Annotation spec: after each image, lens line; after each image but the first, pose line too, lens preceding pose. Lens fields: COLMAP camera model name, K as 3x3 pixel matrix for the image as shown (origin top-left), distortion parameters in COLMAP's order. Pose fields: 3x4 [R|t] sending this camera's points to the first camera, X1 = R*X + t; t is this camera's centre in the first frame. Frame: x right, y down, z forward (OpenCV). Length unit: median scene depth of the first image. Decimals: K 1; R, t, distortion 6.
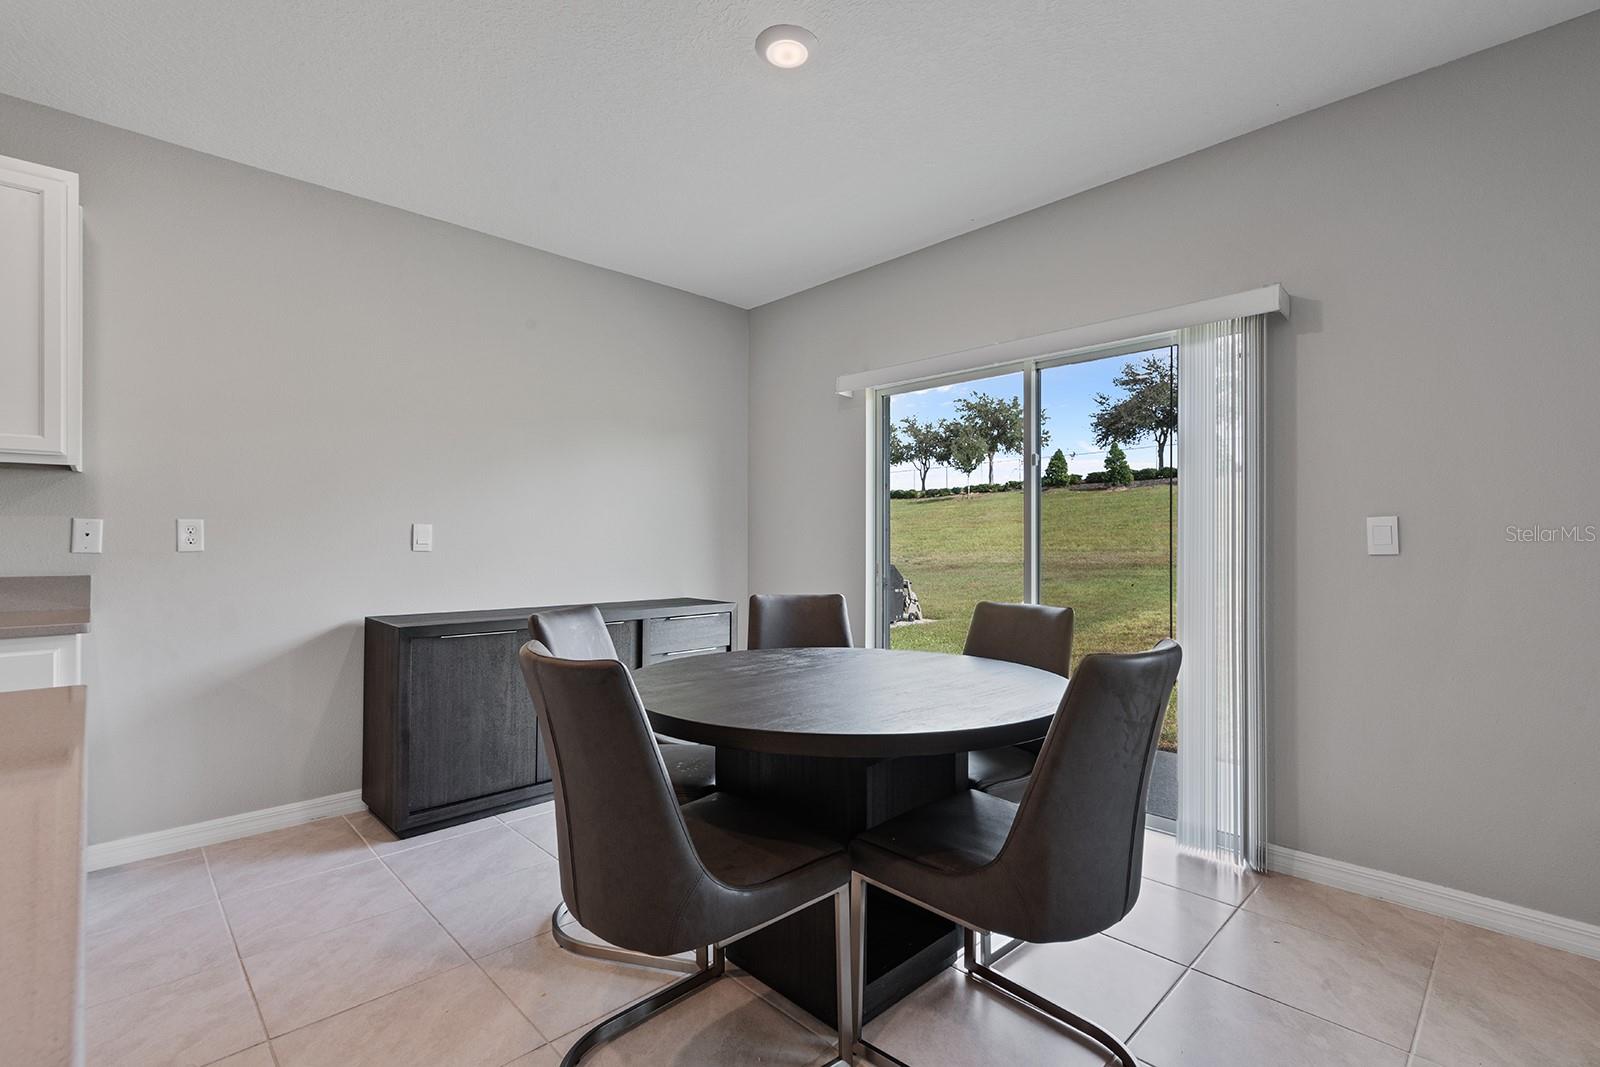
lens RADIAL K [[724.8, 0, 797.6], [0, 724.8, 537.0], [0, 0, 1]] dist [-0.003144, -0.000123]
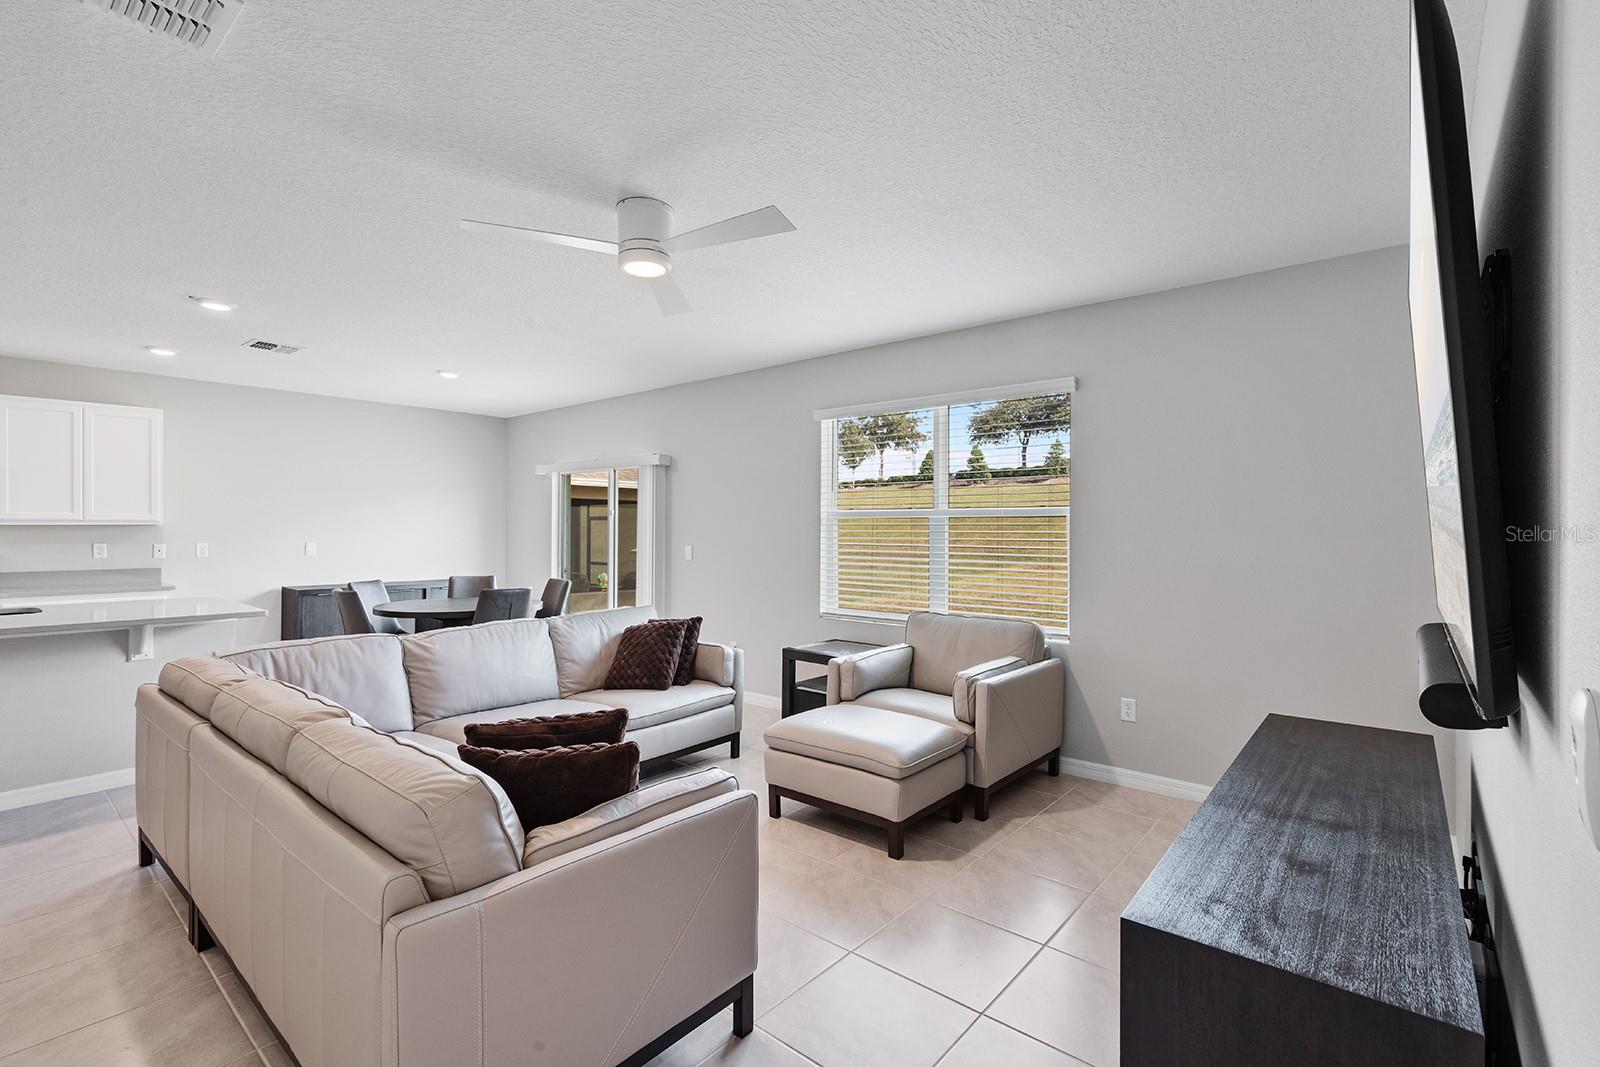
lens RADIAL K [[723.2, 0, 792.5], [0, 723.2, 525.3], [0, 0, 1]] dist [0.000053, 0.000198]
pose [[0.996090, 0.004410, 0.088231, 0.819842], [-0.004683, 0.999985, 0.002880, -0.096477], [-0.088217, -0.003282, 0.996096, -1.445338]]
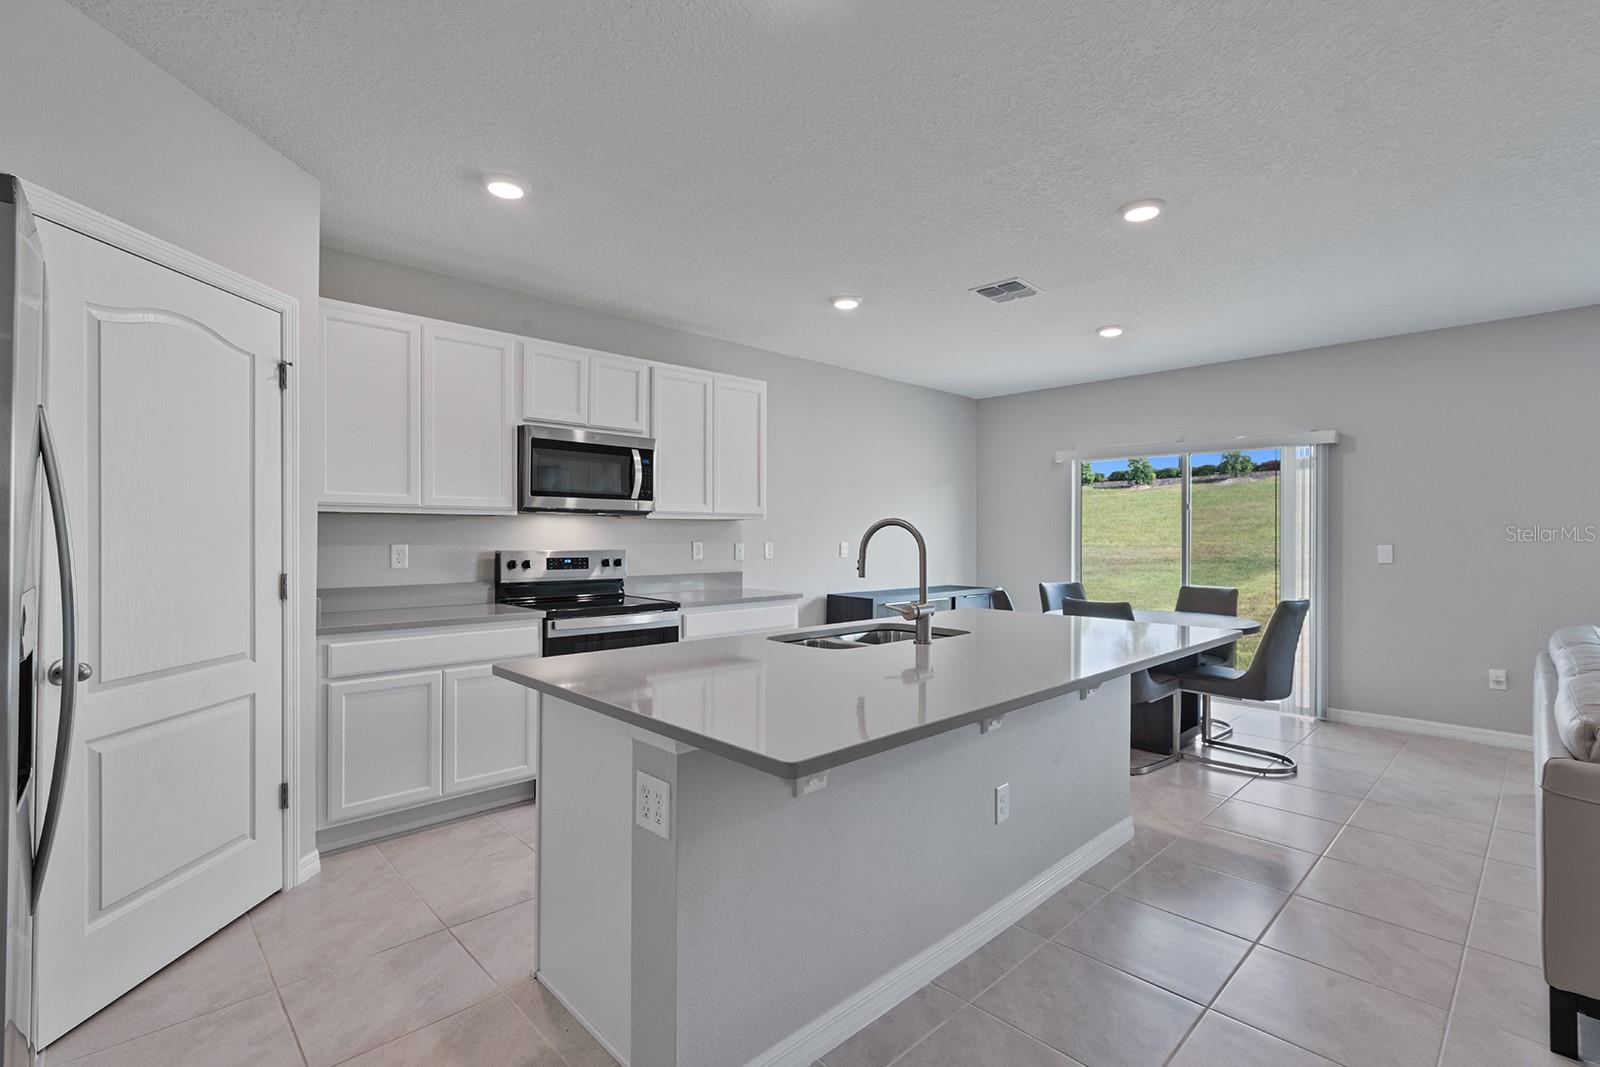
lens RADIAL K [[729.4, 0, 795.6], [0, 729.4, 532.3], [0, 0, 1]] dist [-0.000607, 0.000865]
pose [[0.999962, 0.002525, -0.008382, -0.748877], [-0.002486, 0.999986, 0.004654, -0.060821], [0.008393, -0.004633, 0.999954, -0.956539]]
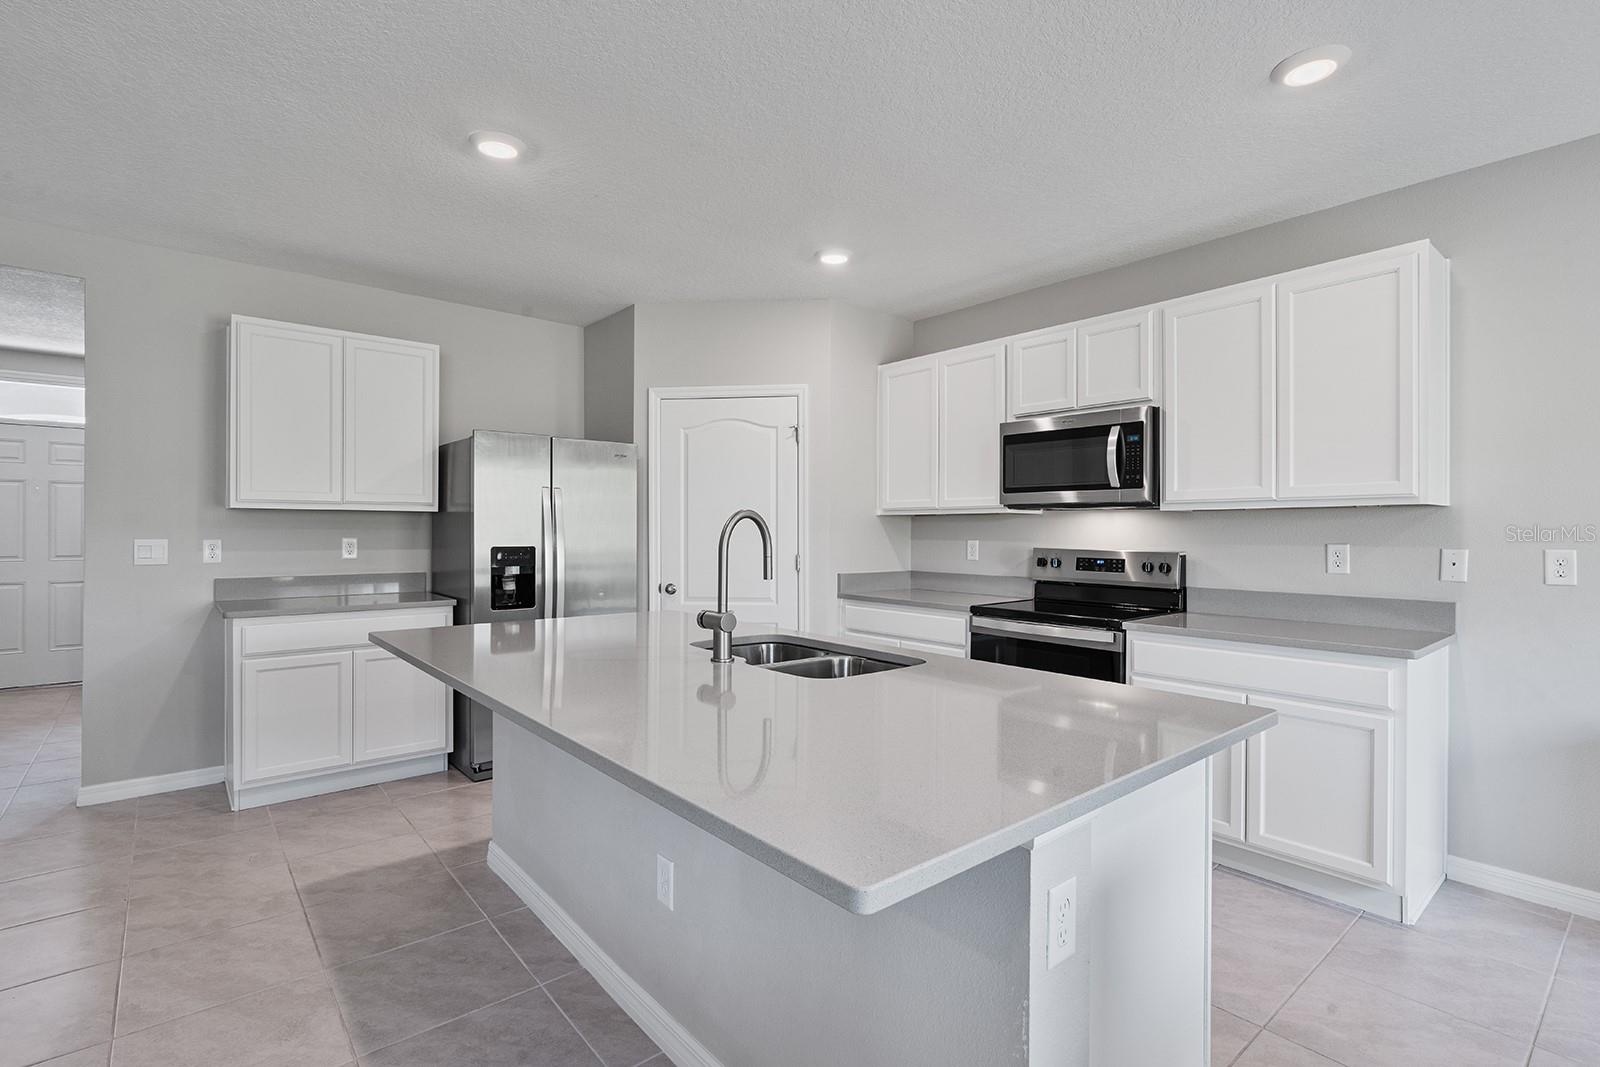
lens RADIAL K [[752.8, 0, 800.0], [0, 752.8, 533.5], [0, 0, 1]] dist [0.002235, 0.000932]
pose [[-0.071954, 0.003523, -0.997402, 0.182766], [0.003752, 0.999988, 0.003262, -0.051705], [0.997401, -0.003507, -0.071966, 0.108016]]
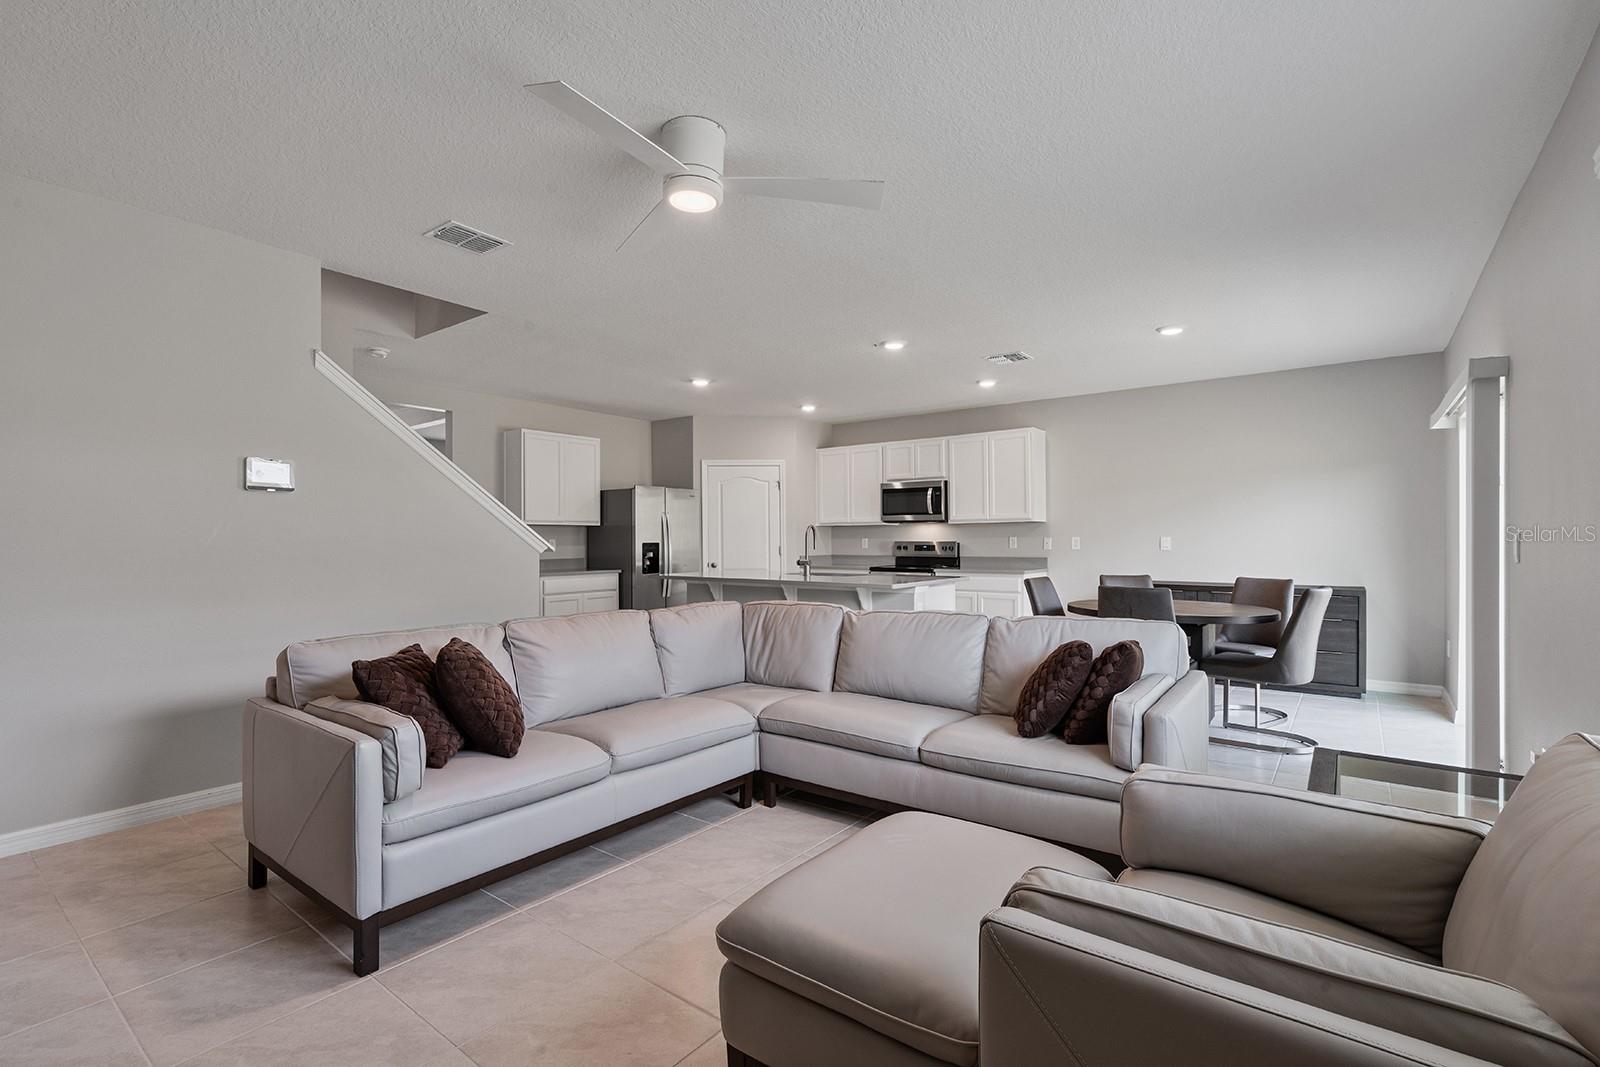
lens RADIAL K [[730.9, 0, 805.0], [0, 730.9, 545.6], [0, 0, 1]] dist [-0.000134, 0.000187]
pose [[0.156941, 0.005673, -0.987592, 1.633219], [0.013555, 0.999877, 0.007897, -0.027289], [0.987515, -0.014626, 0.156844, -0.392236]]
